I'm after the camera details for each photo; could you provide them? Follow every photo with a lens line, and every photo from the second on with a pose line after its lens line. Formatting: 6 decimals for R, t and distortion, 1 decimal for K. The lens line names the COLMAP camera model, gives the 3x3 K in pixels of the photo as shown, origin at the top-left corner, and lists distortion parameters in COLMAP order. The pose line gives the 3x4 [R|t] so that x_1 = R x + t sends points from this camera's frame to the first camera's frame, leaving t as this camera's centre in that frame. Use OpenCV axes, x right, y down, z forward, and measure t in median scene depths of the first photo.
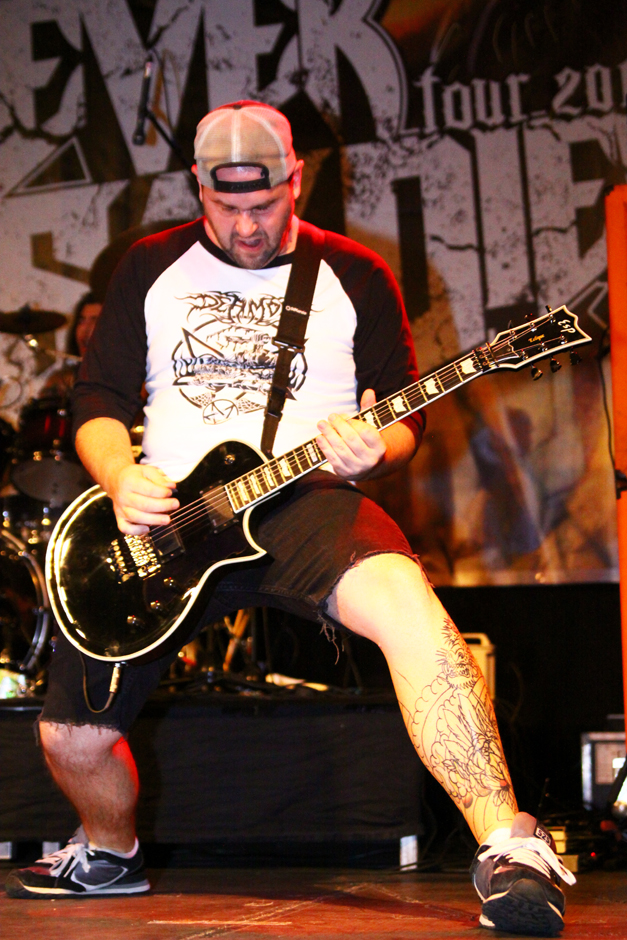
lens RADIAL K [[1858.2, 0, 313.7], [0, 1858.2, 467.8], [0, 0, 1]] dist [0.019763, 0.000000]
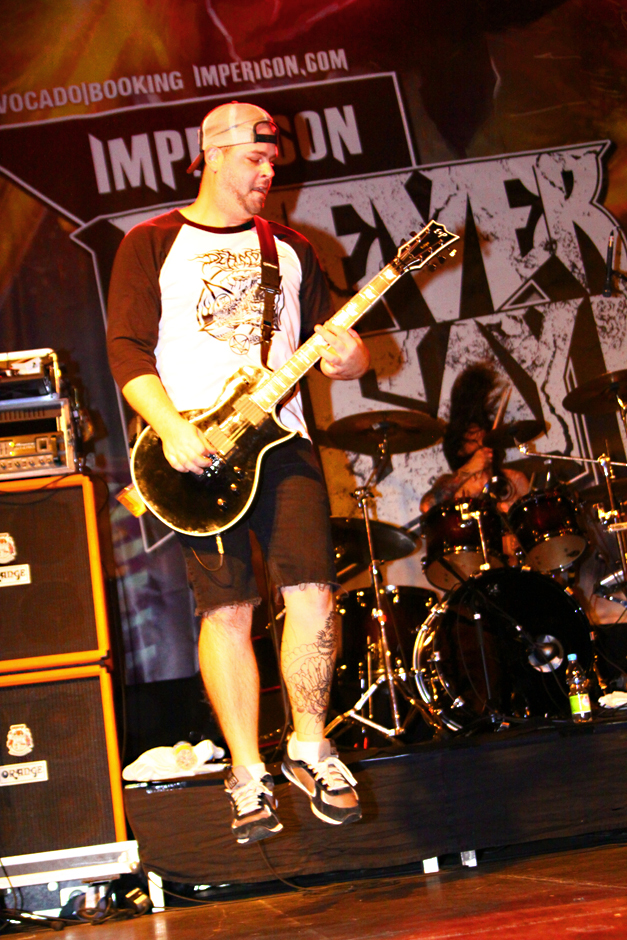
lens RADIAL K [[1582.6, 0, 312.9], [0, 1582.6, 479.1], [0, 0, 1]] dist [-0.028348, 0.000000]
pose [[0.944645, -0.062401, 0.322107, -0.538862], [0.082233, 0.995441, -0.048322, -0.004022], [-0.317623, 0.072135, 0.945469, 0.001570]]
